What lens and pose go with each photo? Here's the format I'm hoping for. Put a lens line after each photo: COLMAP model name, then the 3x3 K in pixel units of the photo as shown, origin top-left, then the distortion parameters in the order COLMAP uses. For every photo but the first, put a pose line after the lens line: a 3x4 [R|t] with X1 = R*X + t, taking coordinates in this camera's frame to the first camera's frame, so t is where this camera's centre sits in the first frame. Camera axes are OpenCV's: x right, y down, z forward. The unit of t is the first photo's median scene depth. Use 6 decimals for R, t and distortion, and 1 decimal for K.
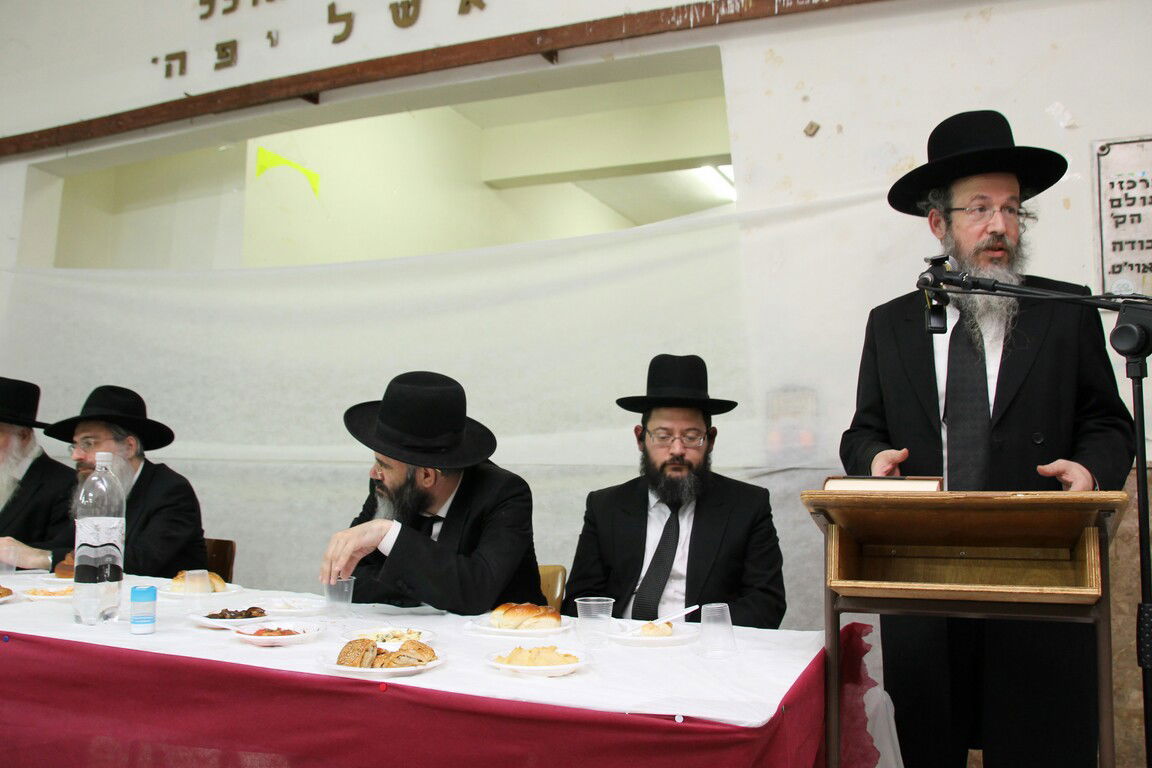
lens RADIAL K [[1014.5, 0, 565.1], [0, 1014.5, 391.0], [0, 0, 1]] dist [-0.124835, 0.149119]
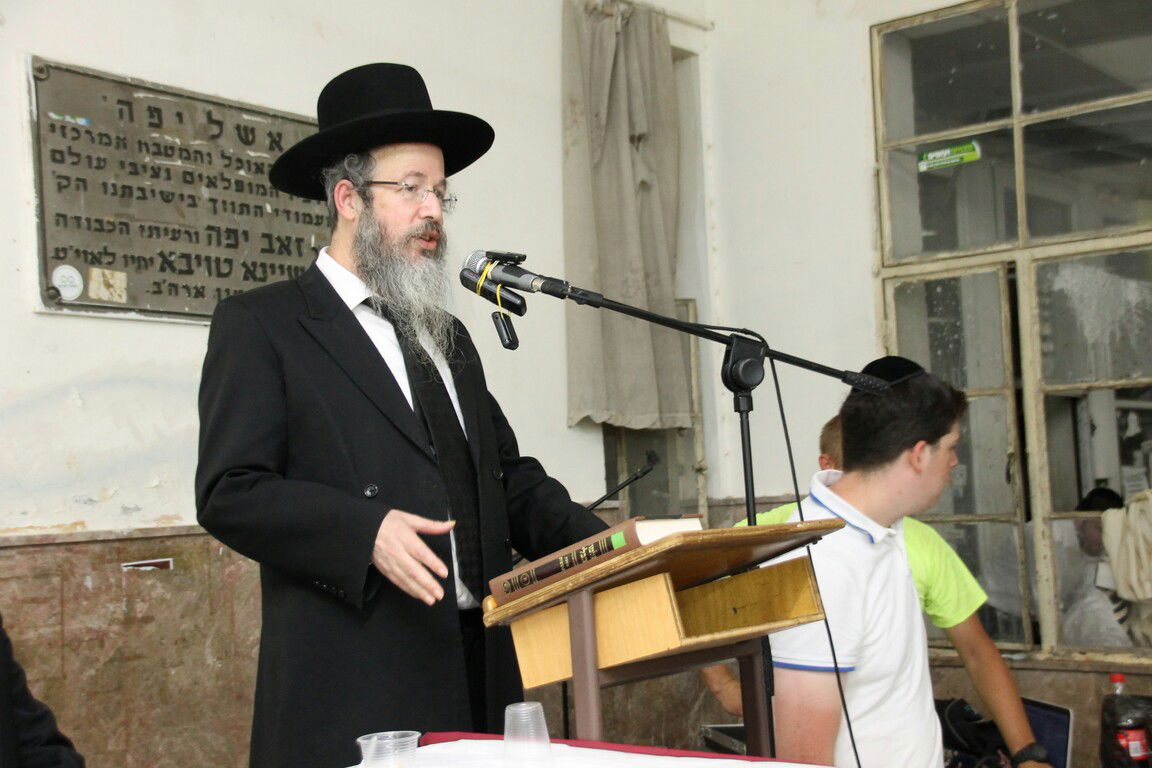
lens RADIAL K [[1750.7, 0, 571.7], [0, 1750.7, 397.7], [0, 0, 1]] dist [0.305642, 0.000000]
pose [[0.242886, 0.044256, 0.969045, -0.565598], [-0.012976, 0.999018, -0.042373, 0.025043], [-0.969968, -0.002283, 0.243222, 0.357934]]
